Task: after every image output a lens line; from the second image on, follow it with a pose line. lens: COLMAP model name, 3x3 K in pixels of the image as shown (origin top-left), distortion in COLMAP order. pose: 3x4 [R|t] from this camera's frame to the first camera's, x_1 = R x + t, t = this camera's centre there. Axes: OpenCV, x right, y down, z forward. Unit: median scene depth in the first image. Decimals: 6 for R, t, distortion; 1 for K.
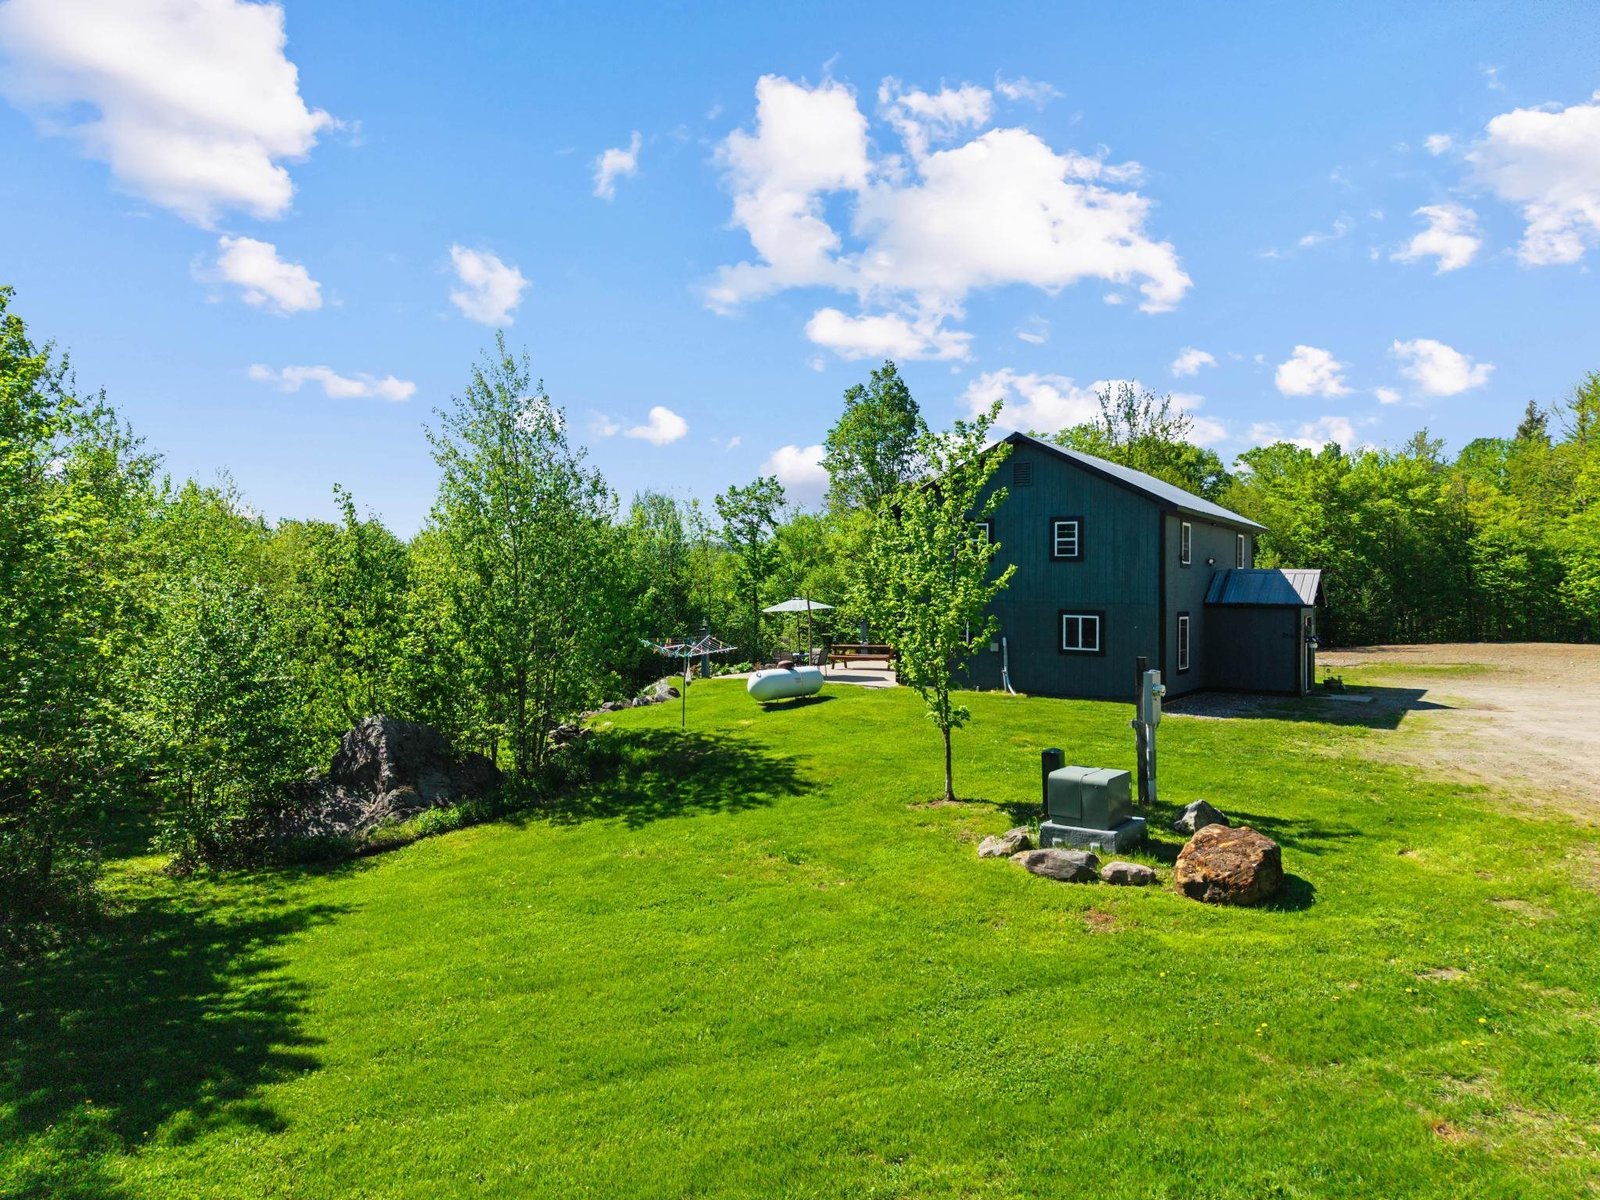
lens RADIAL K [[1045.3, 0, 785.4], [0, 1045.3, 595.4], [0, 0, 1]] dist [0.172011, -0.245467]
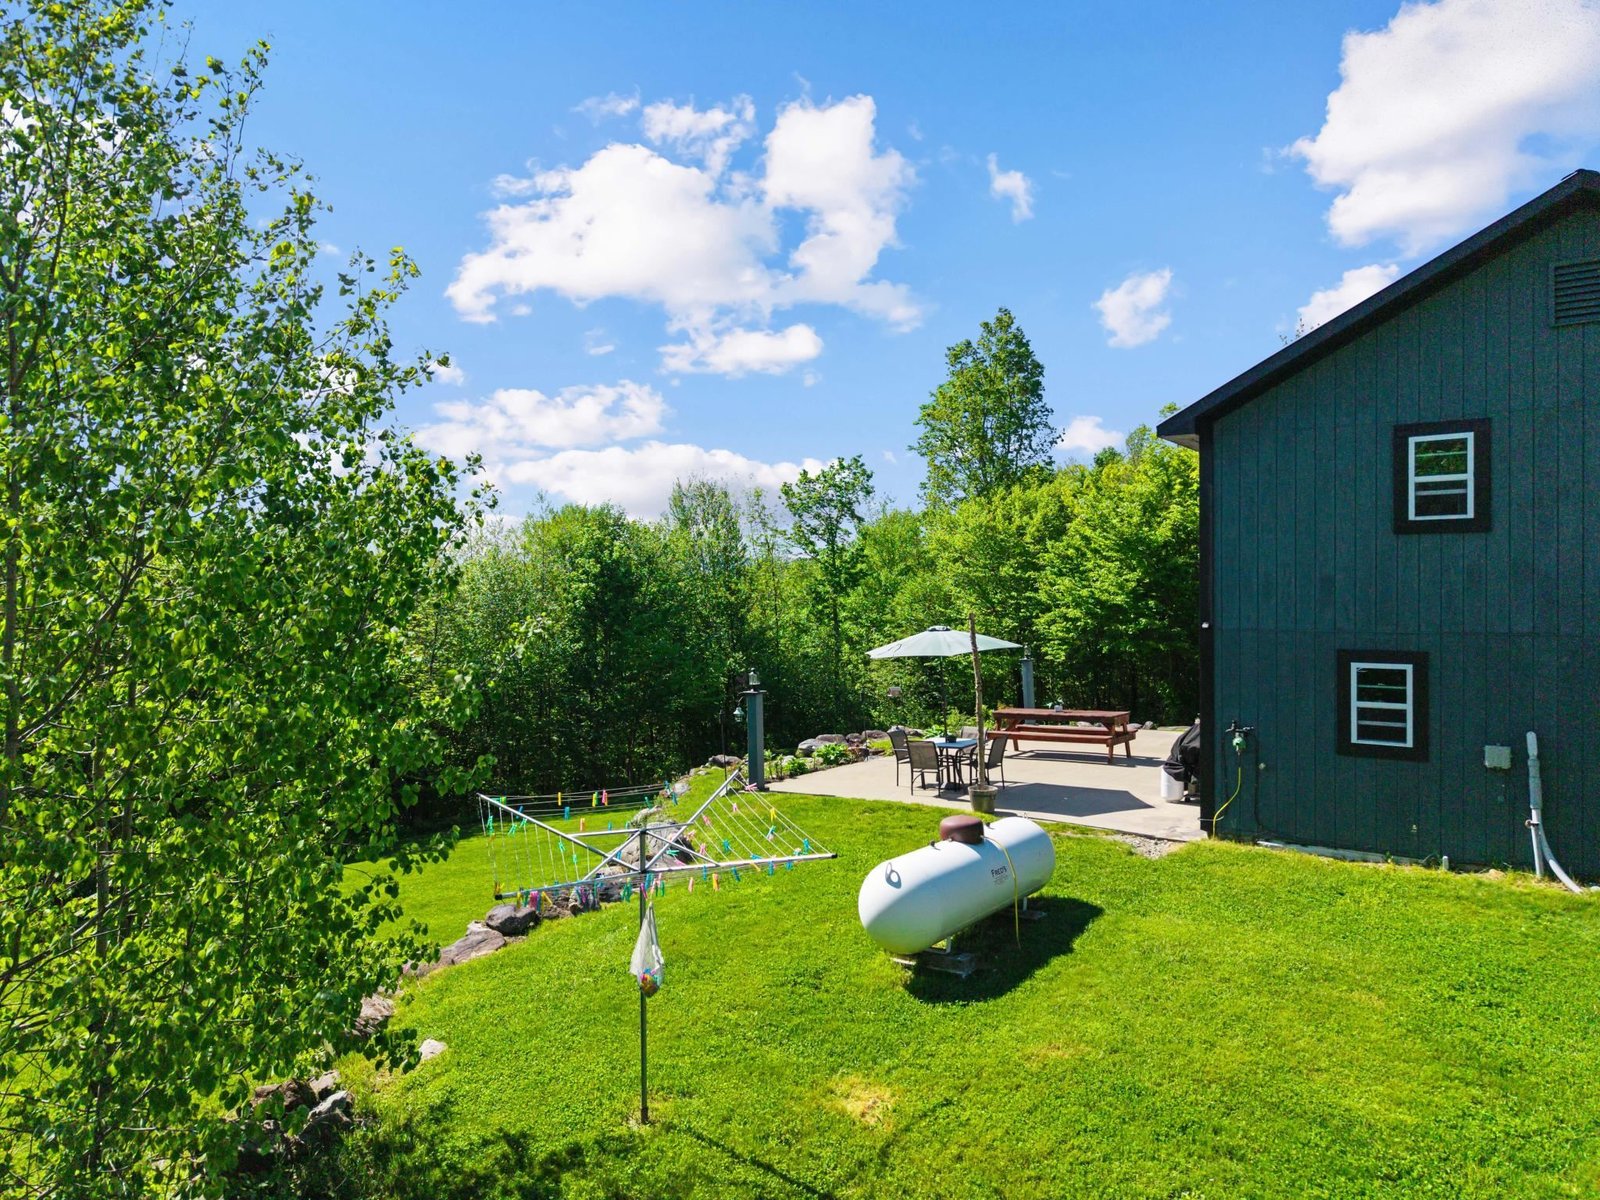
lens RADIAL K [[1045.3, 0, 785.4], [0, 1045.3, 595.4], [0, 0, 1]] dist [0.172011, -0.245467]
pose [[0.997454, -0.016250, -0.069440, -0.011987], [0.015313, 0.999785, -0.014008, -0.003050], [0.069652, 0.012909, 0.997488, 0.229893]]
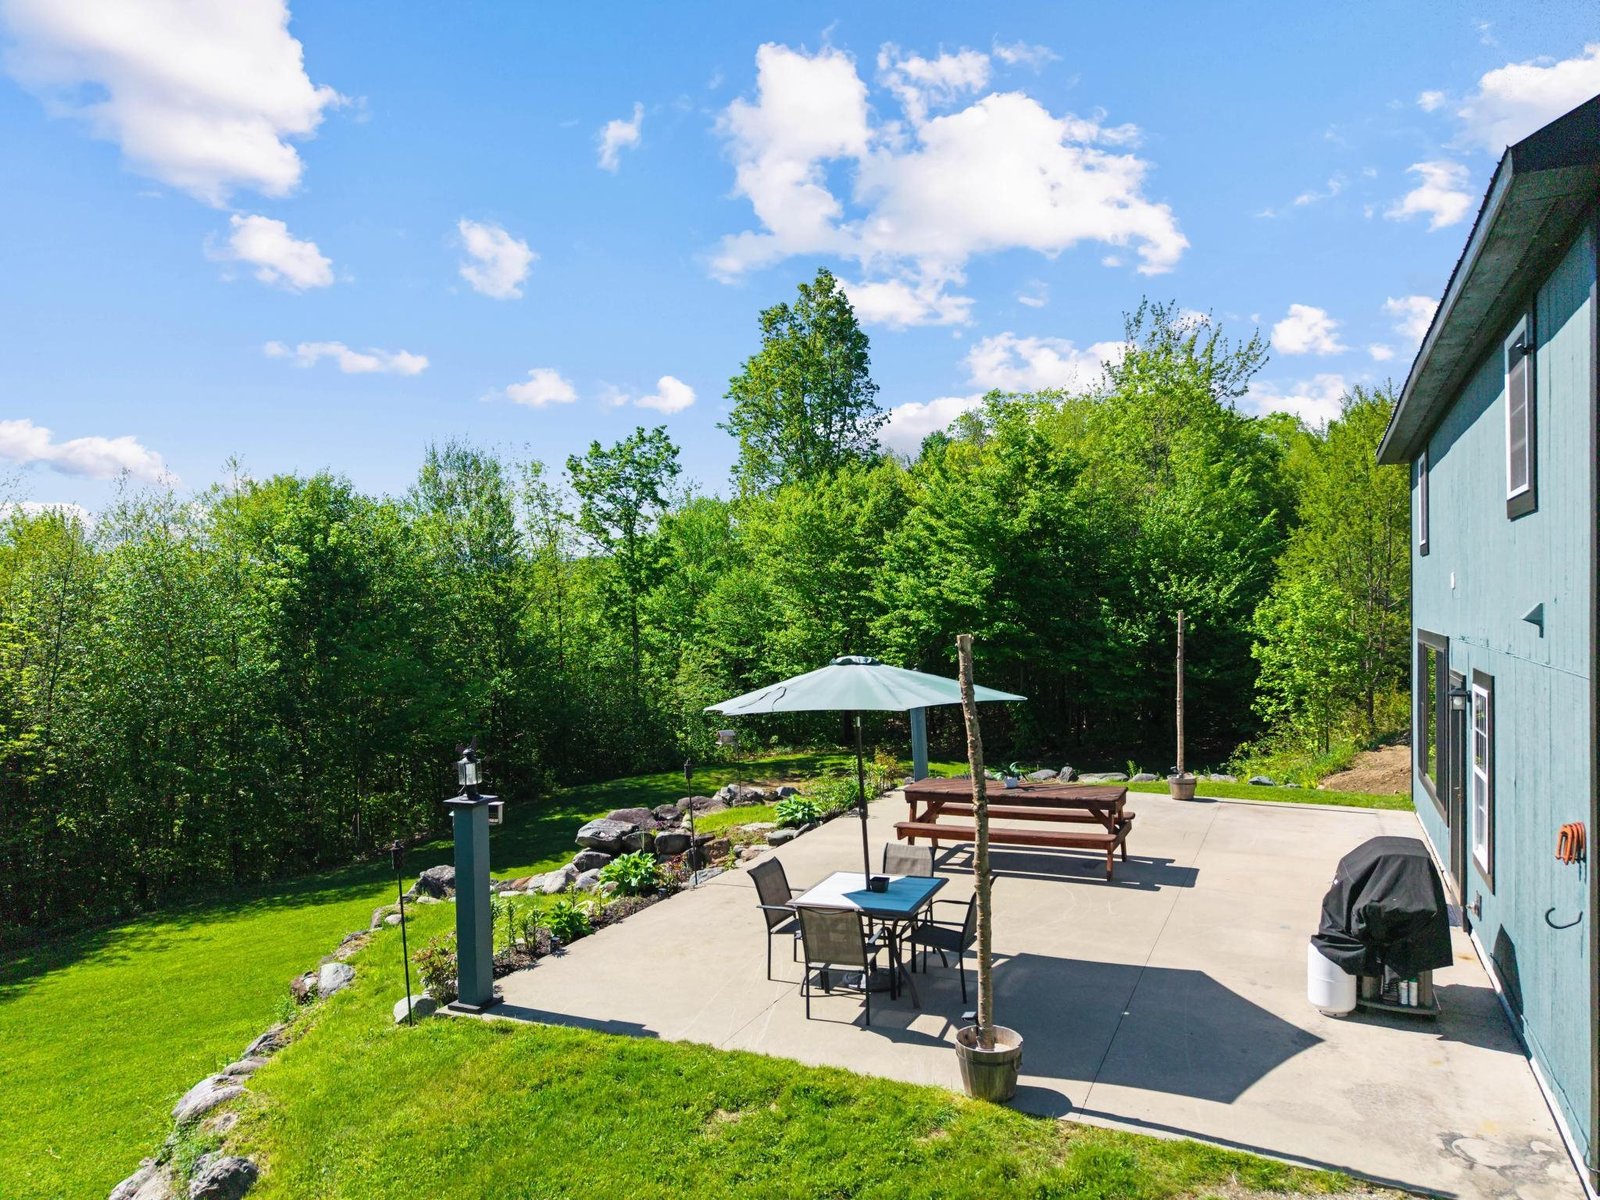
lens RADIAL K [[1045.3, 0, 785.4], [0, 1045.3, 595.4], [0, 0, 1]] dist [0.172011, -0.245467]
pose [[0.992174, -0.016804, 0.123728, -0.016303], [0.018203, 0.999782, -0.010184, -0.004841], [-0.123530, 0.012356, 0.992264, 0.350895]]
